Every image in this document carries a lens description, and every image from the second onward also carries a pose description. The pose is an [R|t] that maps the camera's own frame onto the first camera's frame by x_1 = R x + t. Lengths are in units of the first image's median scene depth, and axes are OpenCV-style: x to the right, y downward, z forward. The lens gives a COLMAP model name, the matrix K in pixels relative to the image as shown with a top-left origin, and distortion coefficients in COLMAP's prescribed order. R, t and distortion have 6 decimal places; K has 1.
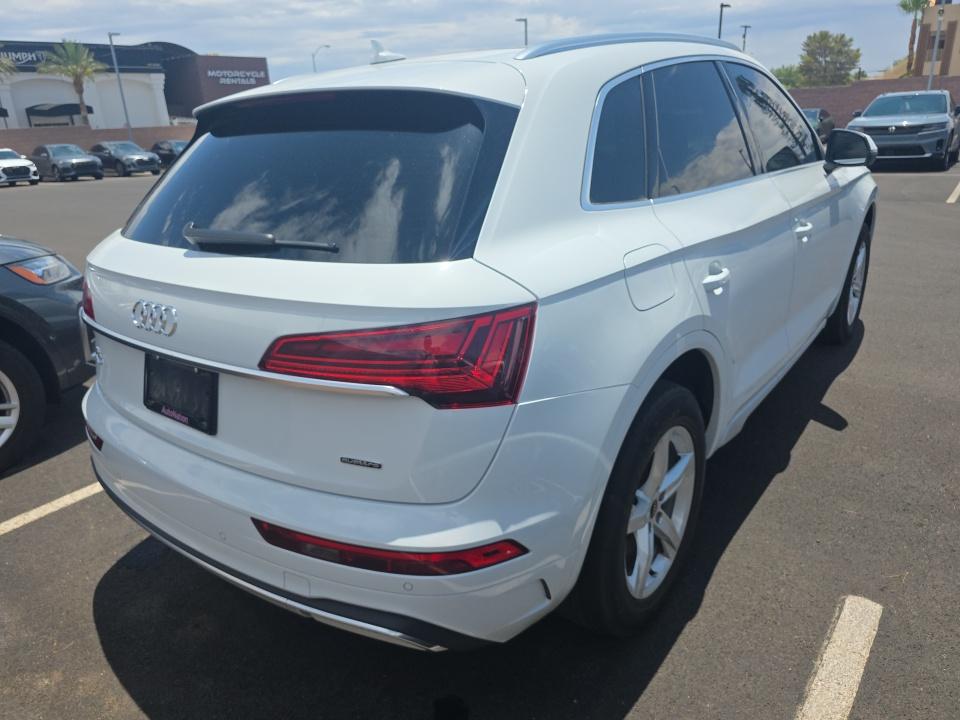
lens RADIAL K [[678.2, 0, 481.0], [0, 678.2, 370.8], [0, 0, 1]] dist [0.044032, -0.048363]
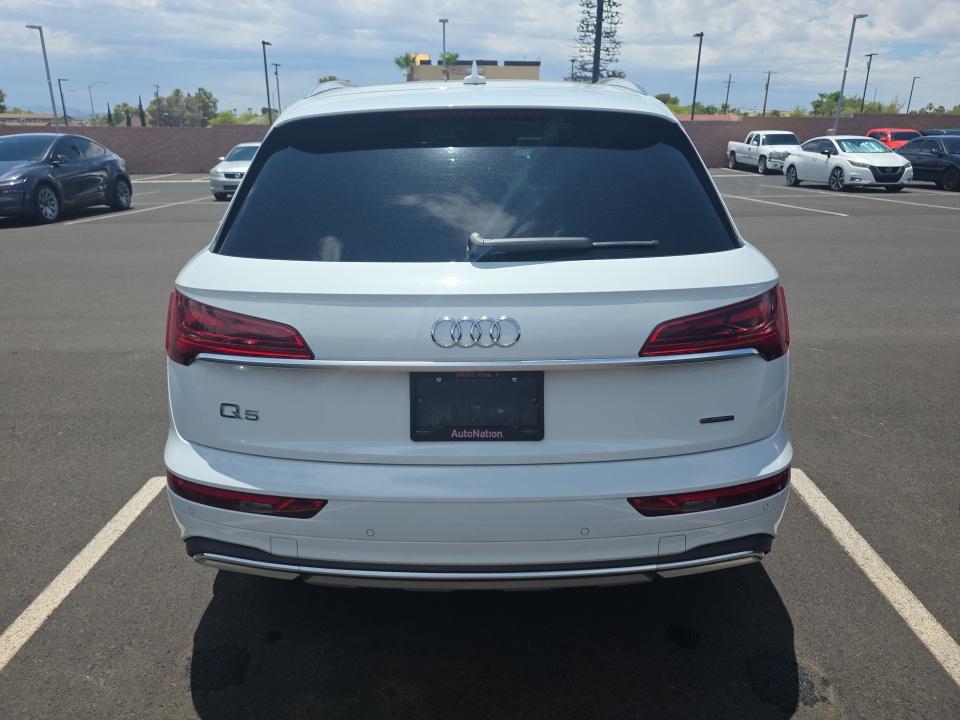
lens RADIAL K [[669.1, 0, 480.0], [0, 669.1, 360.0], [0, 0, 1]] dist [0.047463, -0.045633]
pose [[0.781903, -0.150324, 0.605005, -0.996987], [0.180751, 0.983470, 0.010759, -0.046395], [-0.596622, 0.100942, 0.796149, 0.242319]]
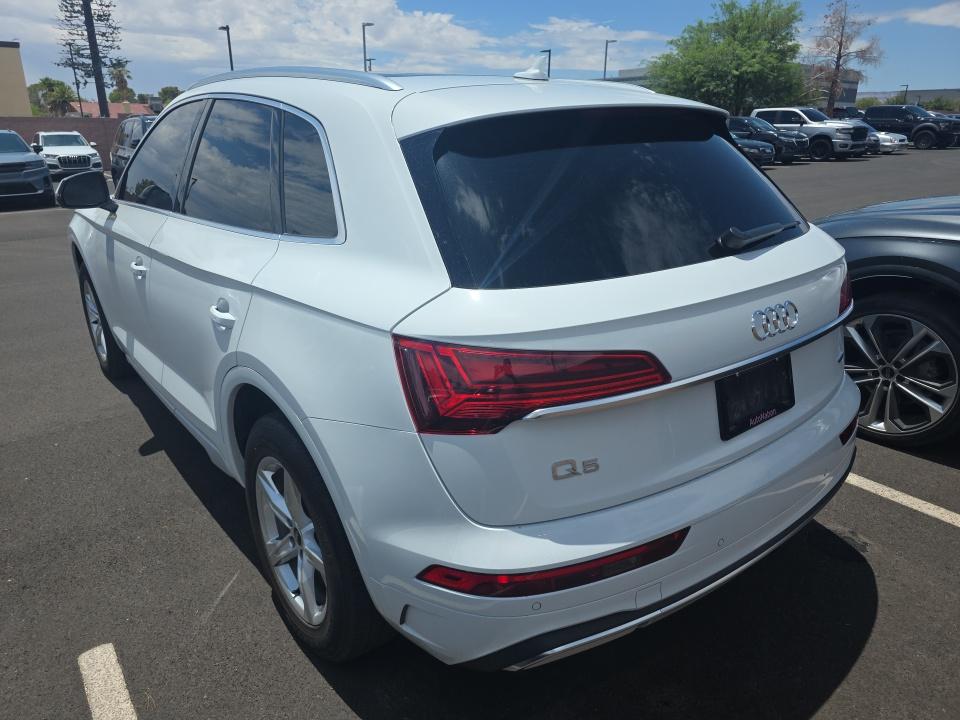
lens RADIAL K [[669.1, 0, 480.0], [0, 669.1, 360.0], [0, 0, 1]] dist [0.047463, -0.045633]
pose [[0.216695, -0.270022, 0.938153, -1.449404], [0.334235, 0.923430, 0.188583, -0.340034], [-0.917241, 0.272699, 0.290353, 1.071978]]
